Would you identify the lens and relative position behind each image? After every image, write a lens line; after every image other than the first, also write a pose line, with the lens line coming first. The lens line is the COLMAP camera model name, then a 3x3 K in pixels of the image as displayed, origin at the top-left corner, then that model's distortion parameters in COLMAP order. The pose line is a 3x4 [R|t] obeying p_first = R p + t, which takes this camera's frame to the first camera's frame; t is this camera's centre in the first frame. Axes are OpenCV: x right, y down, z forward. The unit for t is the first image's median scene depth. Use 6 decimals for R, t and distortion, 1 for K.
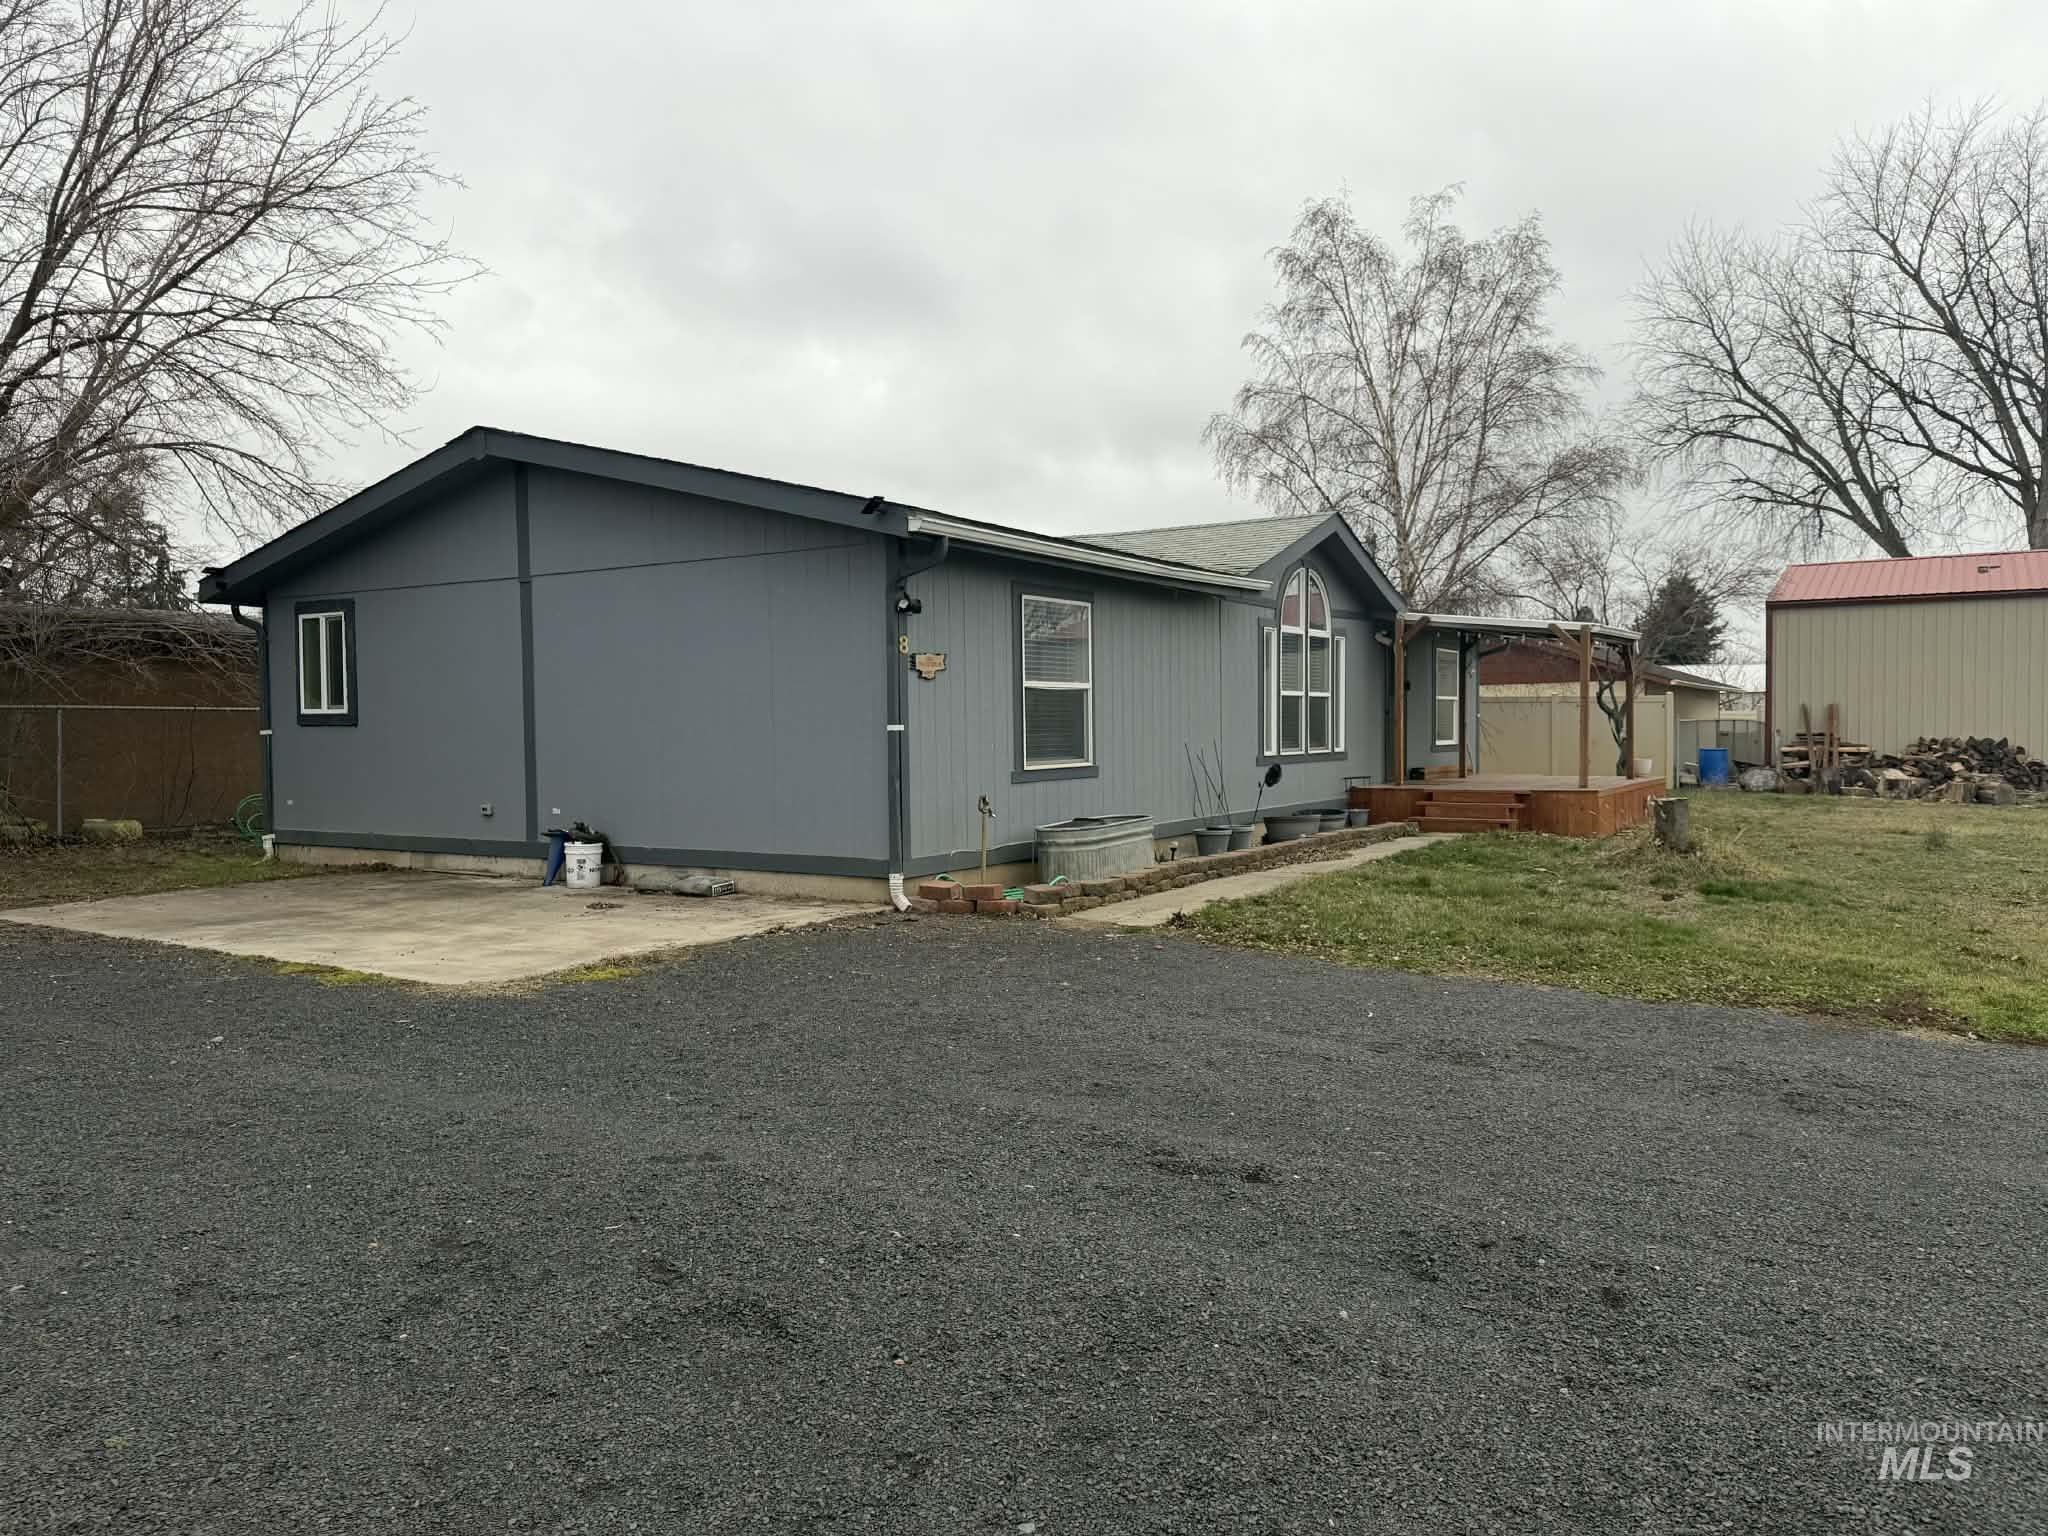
lens RADIAL K [[1434.9, 0, 1024.0], [0, 1434.9, 768.0], [0, 0, 1]] dist [0.078248, -0.129309]
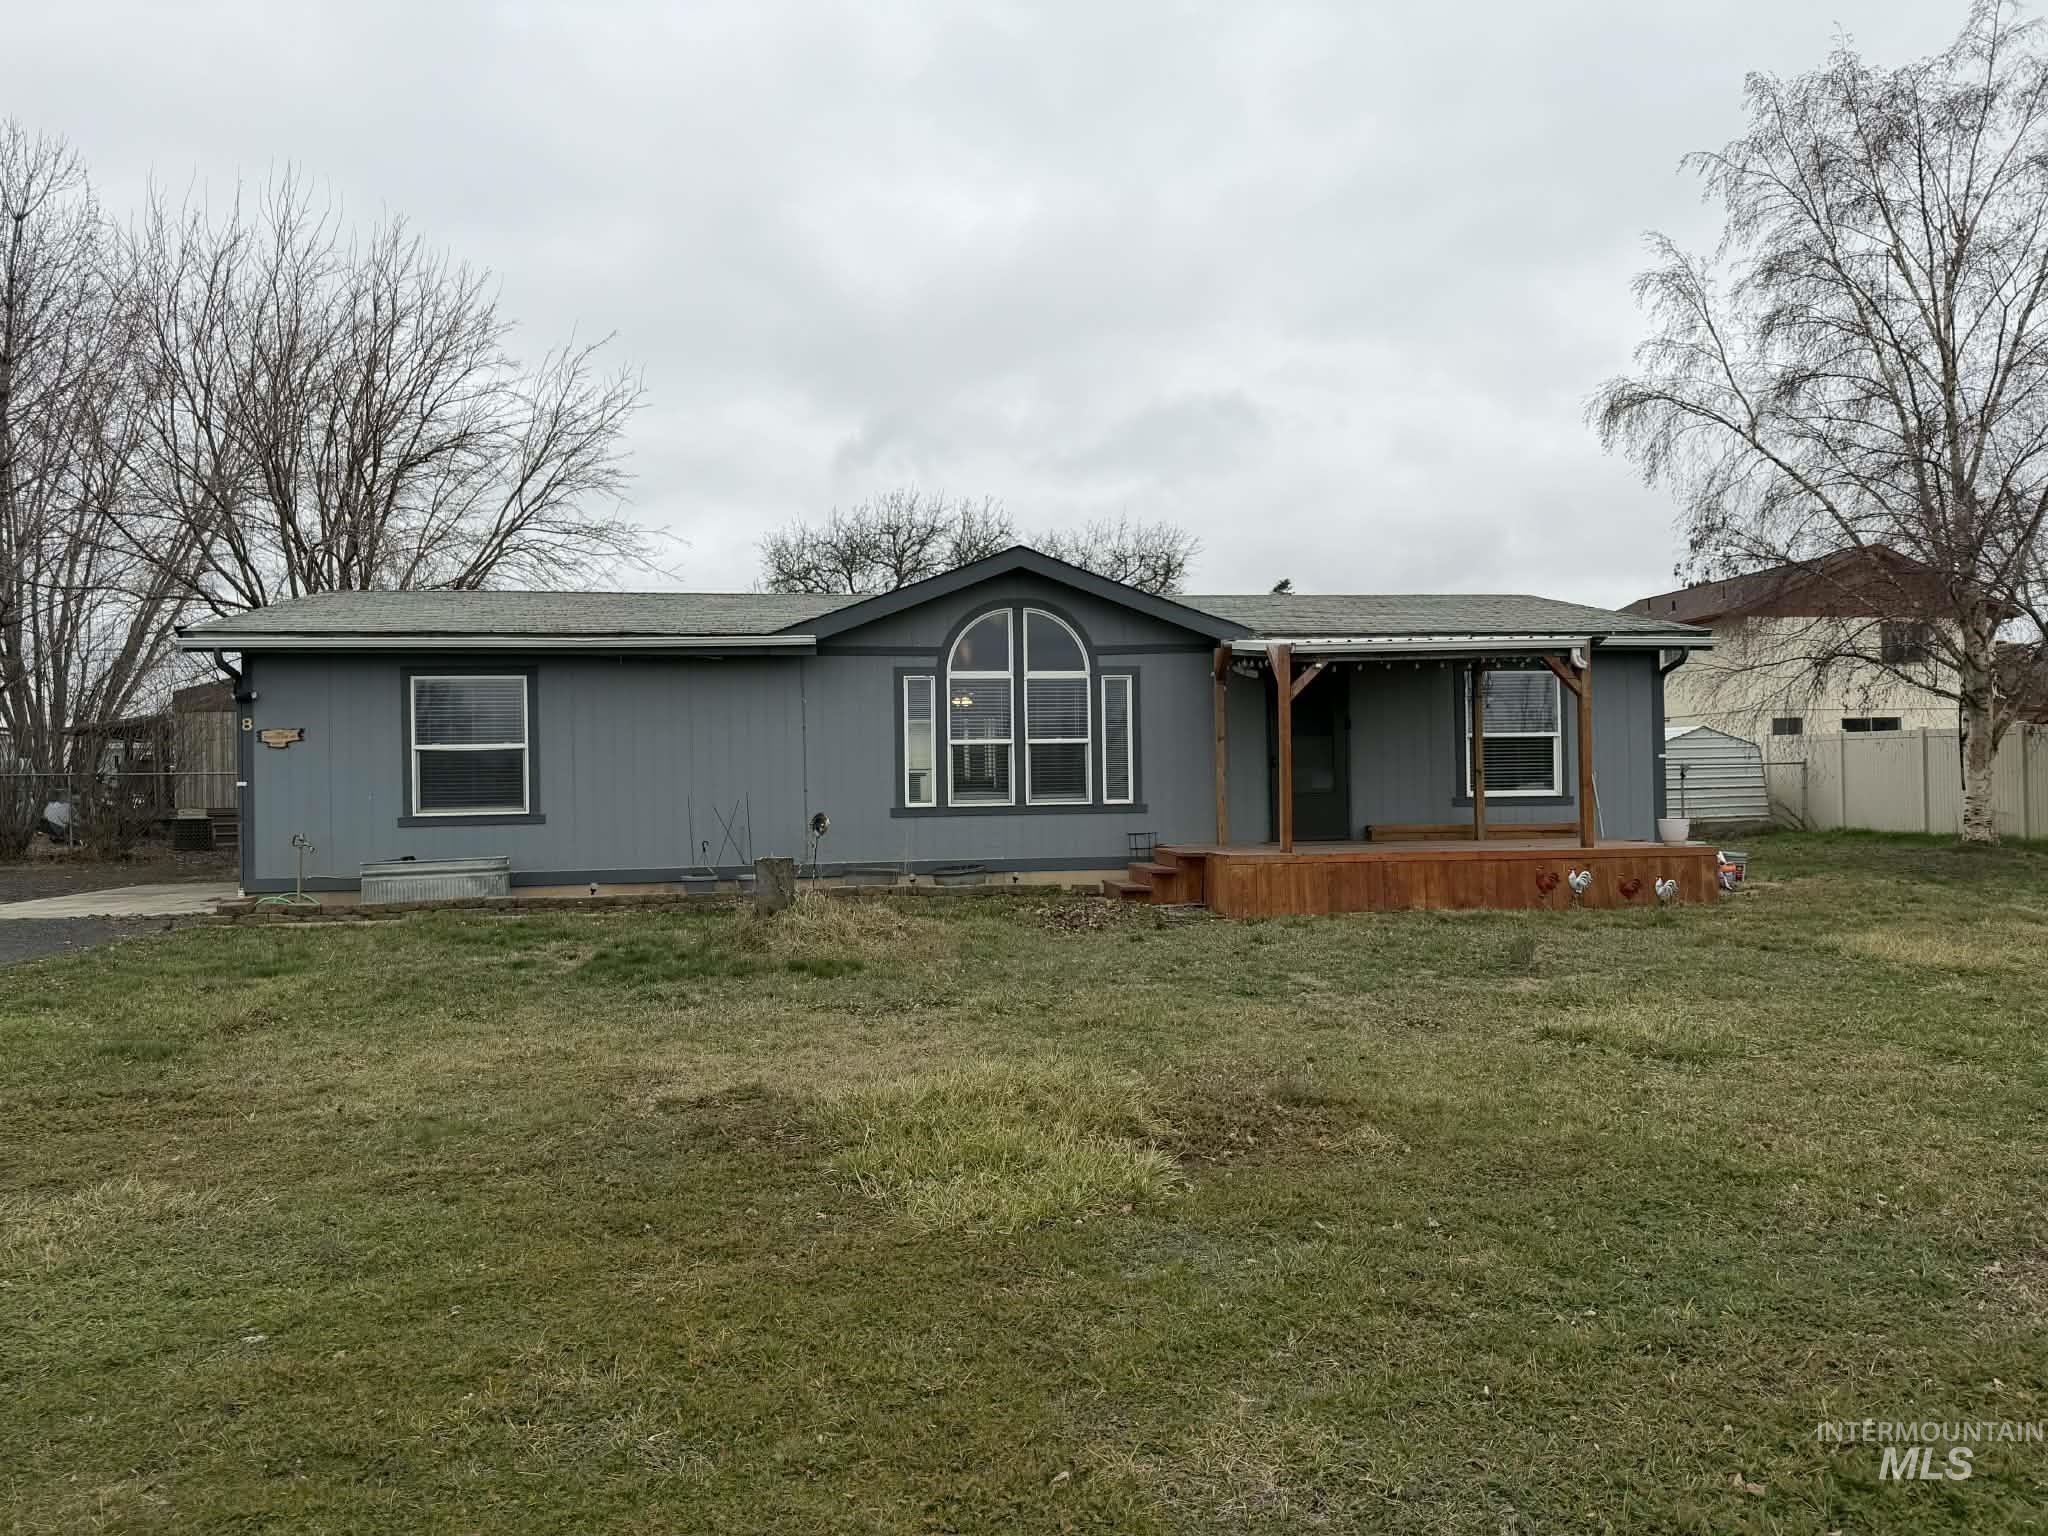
lens RADIAL K [[1350.9, 0, 1100.5], [0, 1350.9, 768.7], [0, 0, 1]] dist [0.106396, -0.103380]
pose [[0.629920, -0.014644, -0.776522, 1.216309], [-0.013319, 0.999472, -0.029653, -0.011454], [0.776545, 0.029022, 0.629392, 0.655856]]
